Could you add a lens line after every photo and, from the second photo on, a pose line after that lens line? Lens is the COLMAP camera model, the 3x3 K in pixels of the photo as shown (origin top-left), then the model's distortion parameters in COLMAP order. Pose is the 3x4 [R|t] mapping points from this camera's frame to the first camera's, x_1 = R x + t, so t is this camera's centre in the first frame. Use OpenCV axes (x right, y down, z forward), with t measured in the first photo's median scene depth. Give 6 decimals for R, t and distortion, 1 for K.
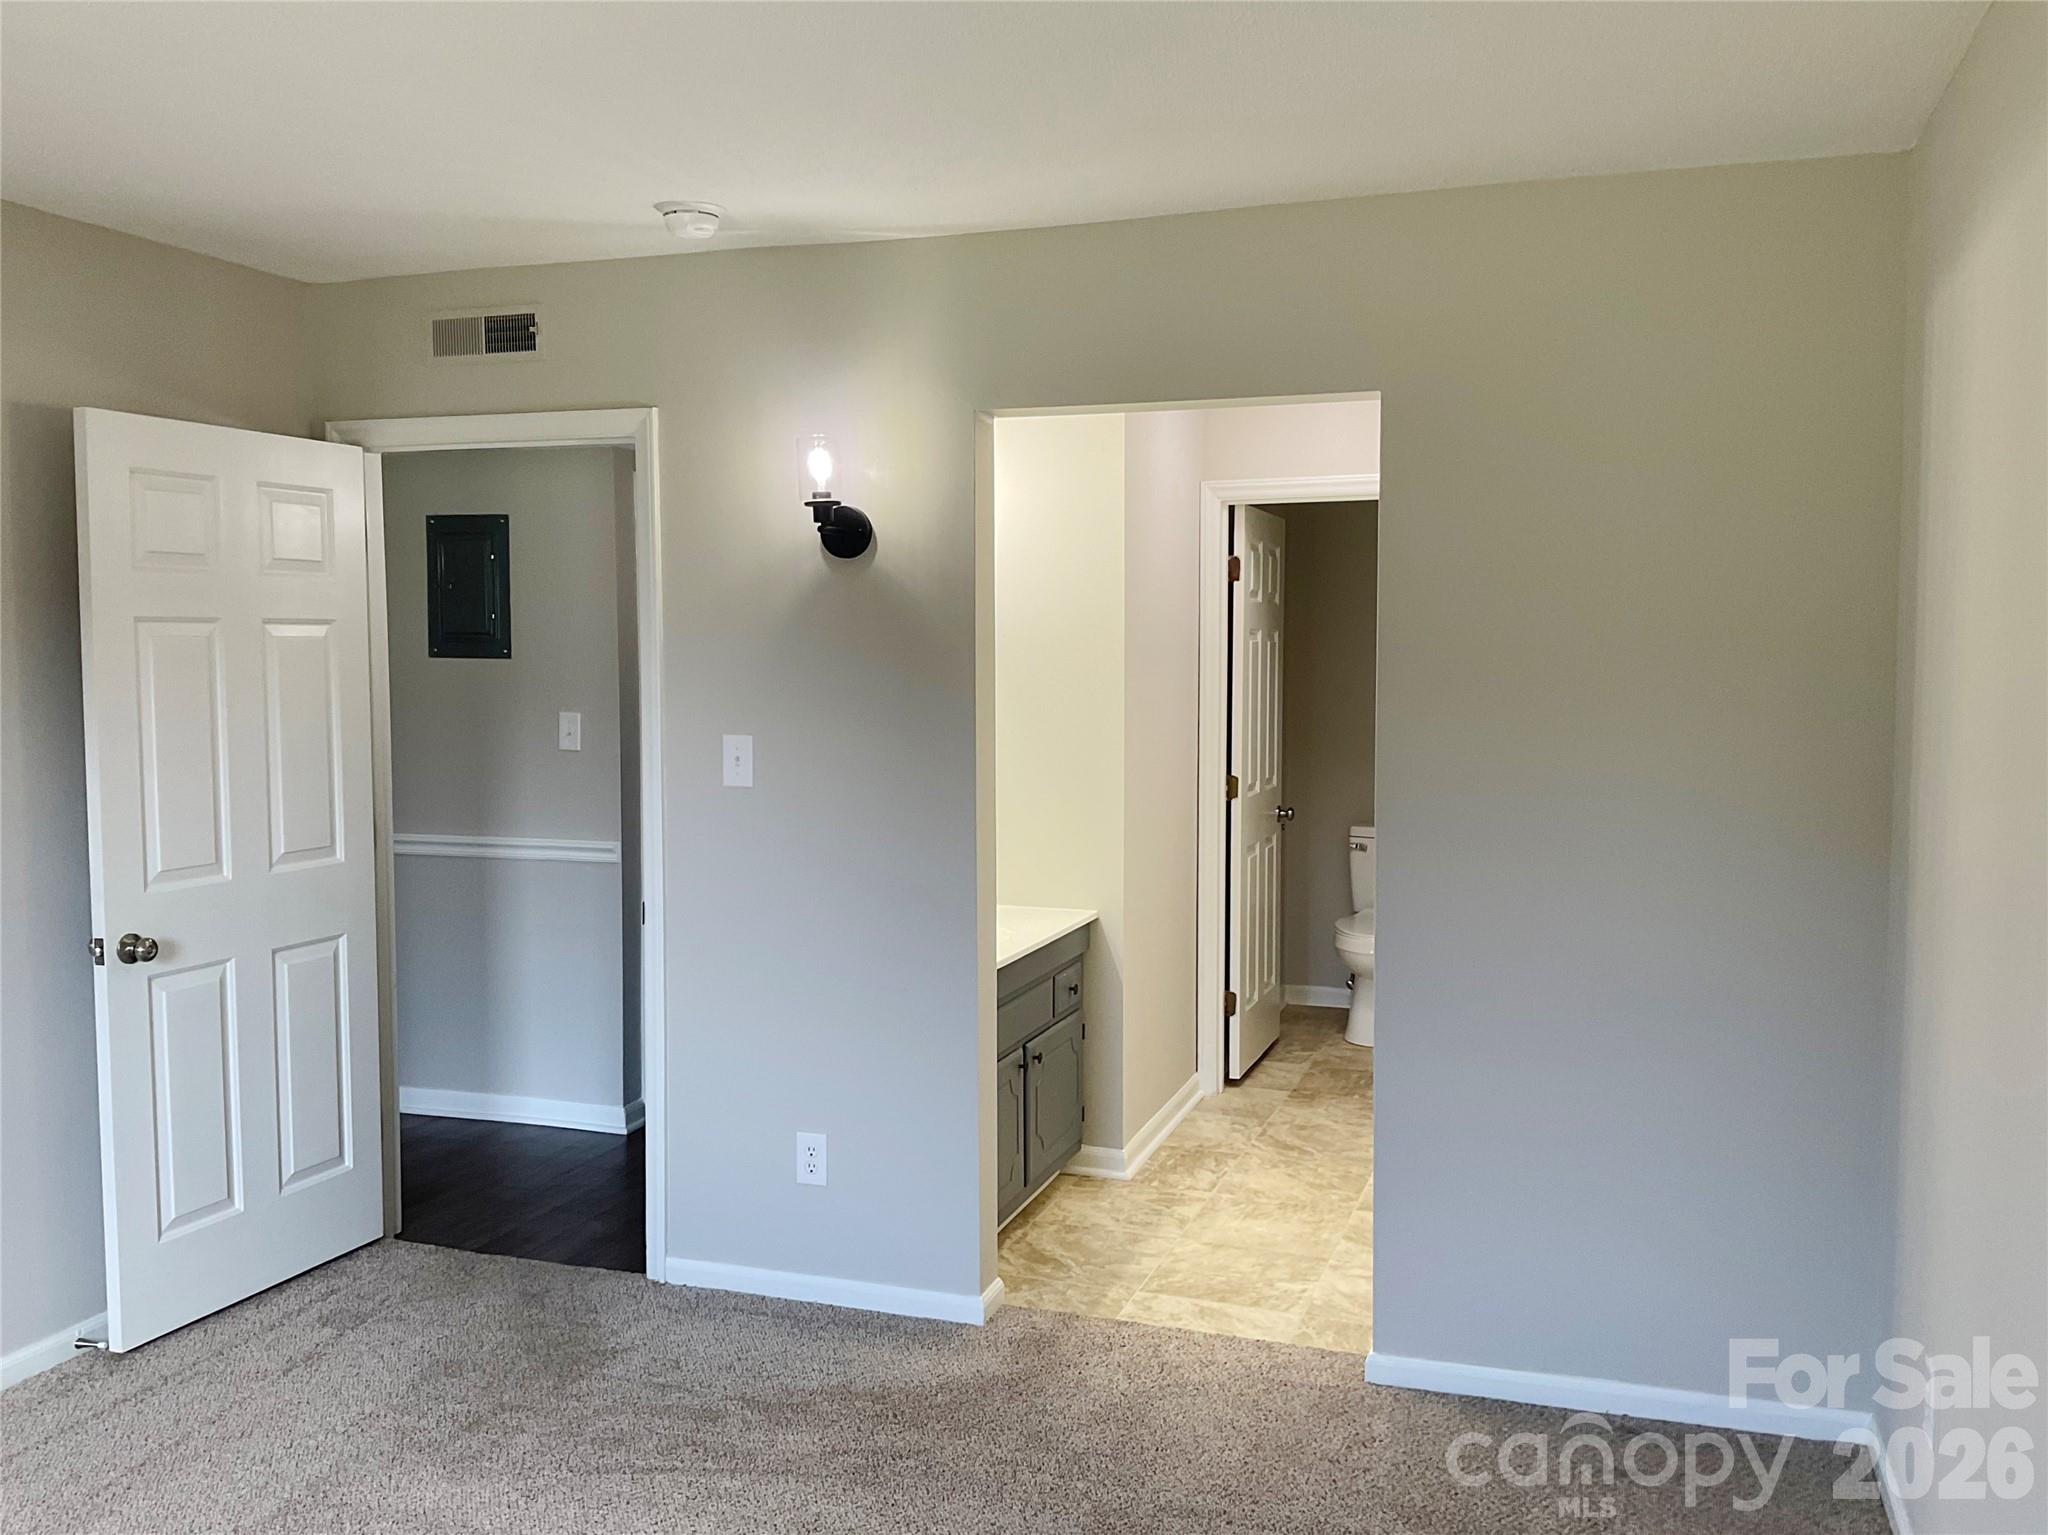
lens RADIAL K [[1719.2, 0, 1017.5], [0, 1719.2, 755.4], [0, 0, 1]] dist [0.096583, -0.190095]
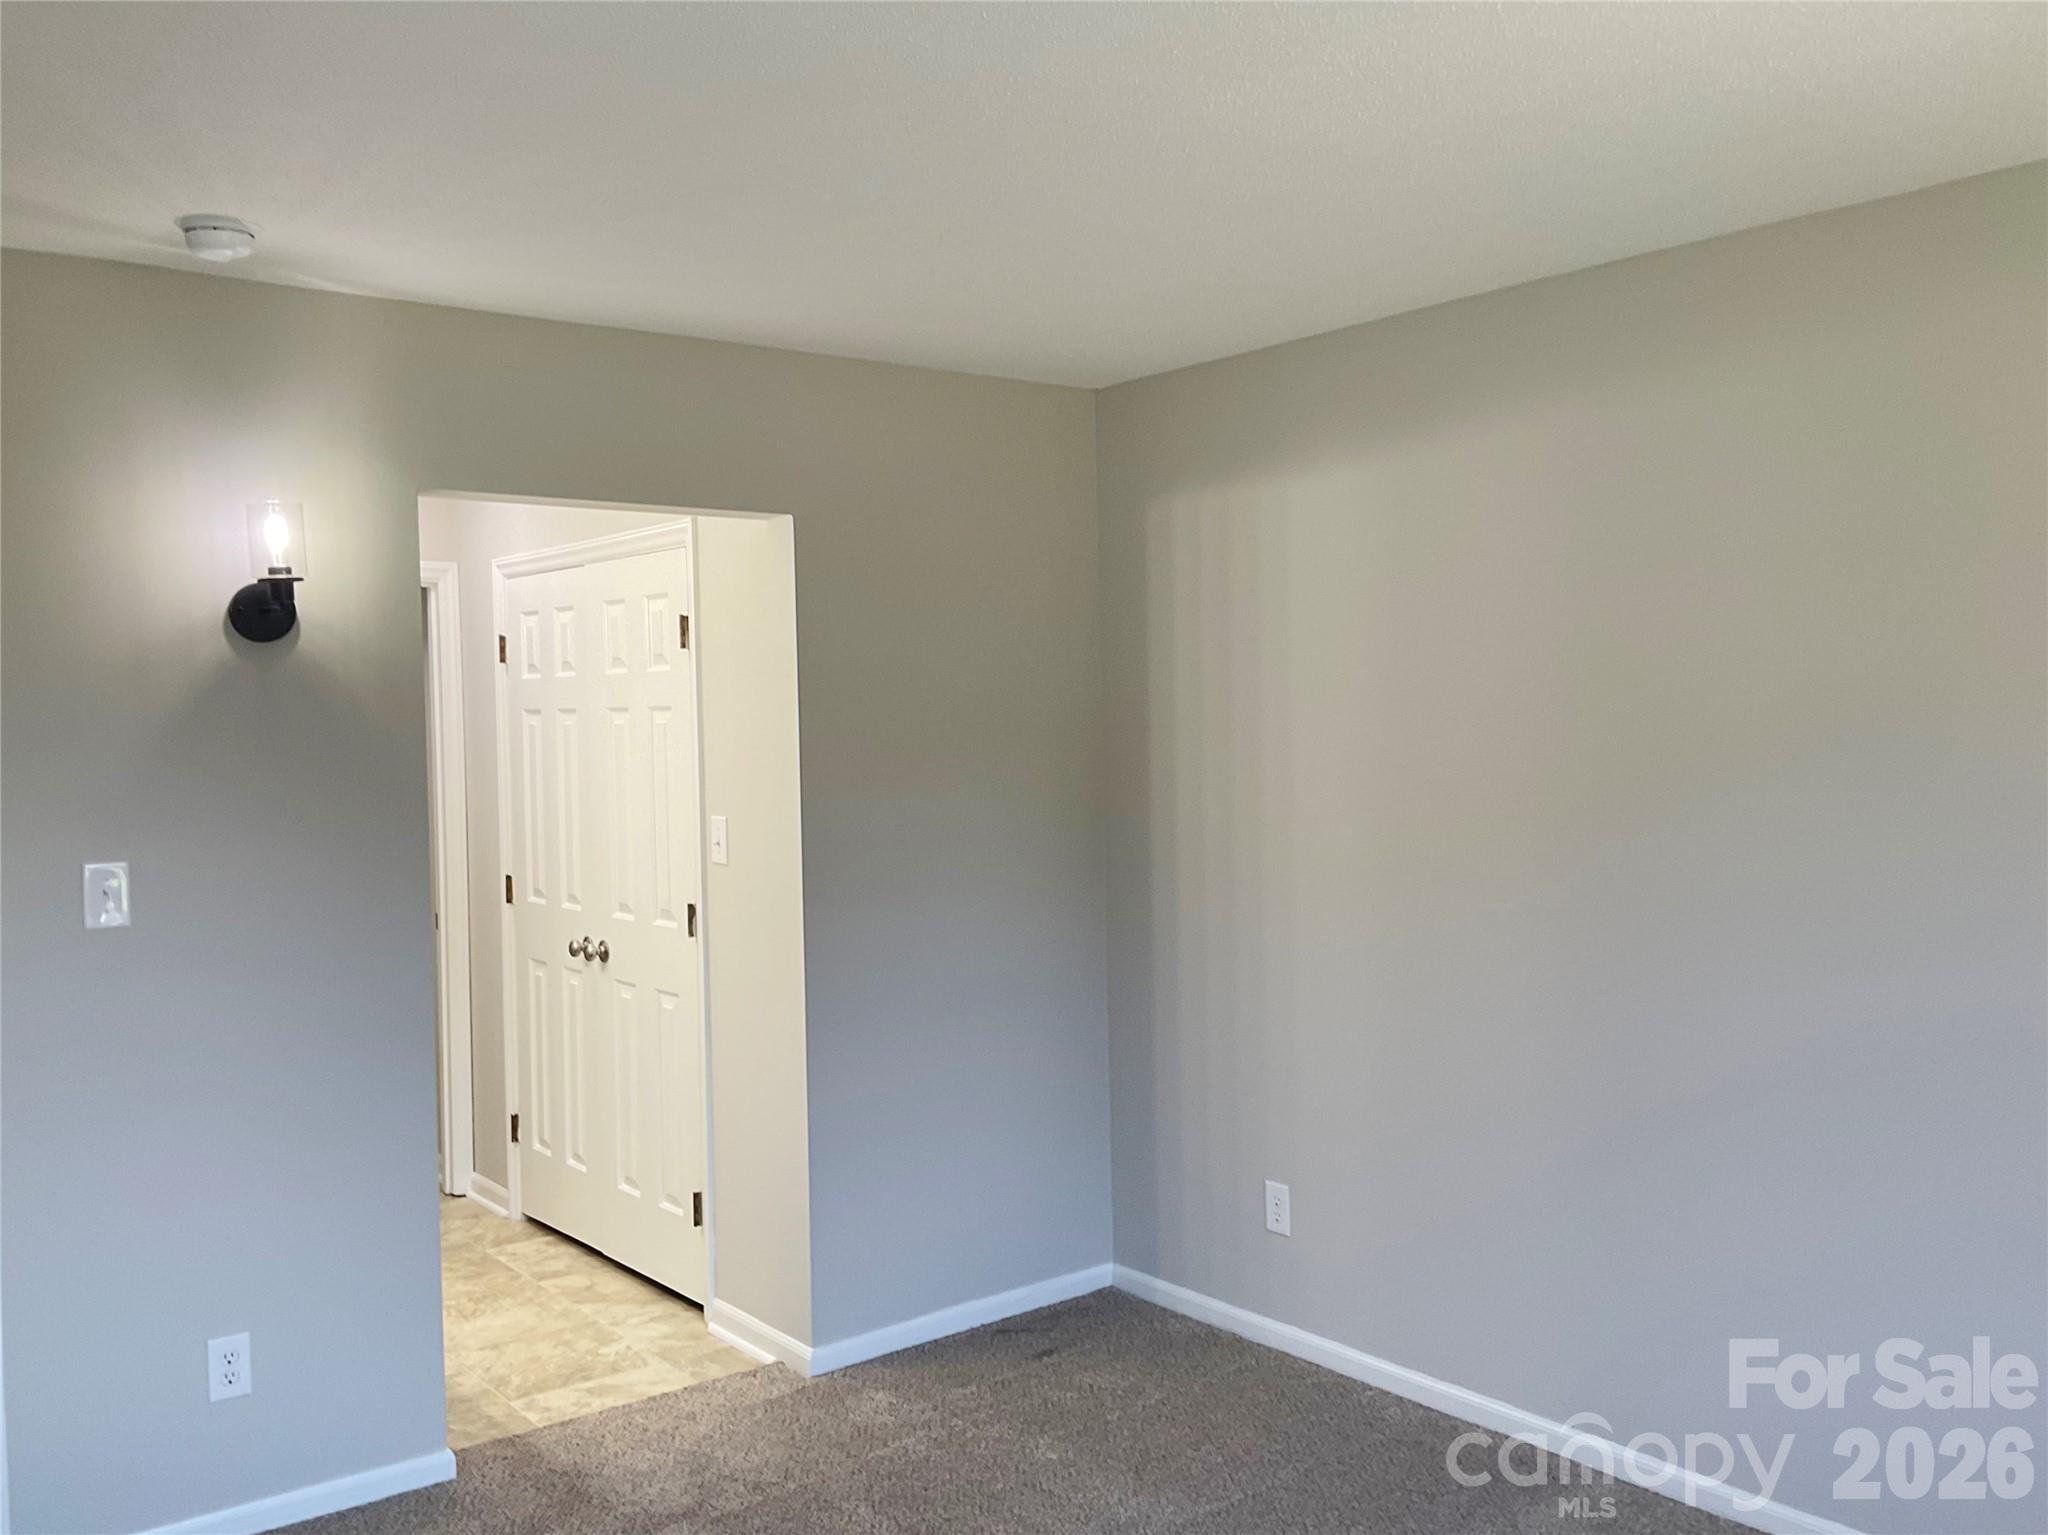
lens RADIAL K [[1719.2, 0, 1017.5], [0, 1719.2, 755.4], [0, 0, 1]] dist [0.096583, -0.190095]
pose [[0.551208, -0.033476, 0.833696, -0.595004], [0.072811, 0.997313, -0.008094, -0.023819], [-0.831185, 0.065164, 0.552164, 0.210201]]
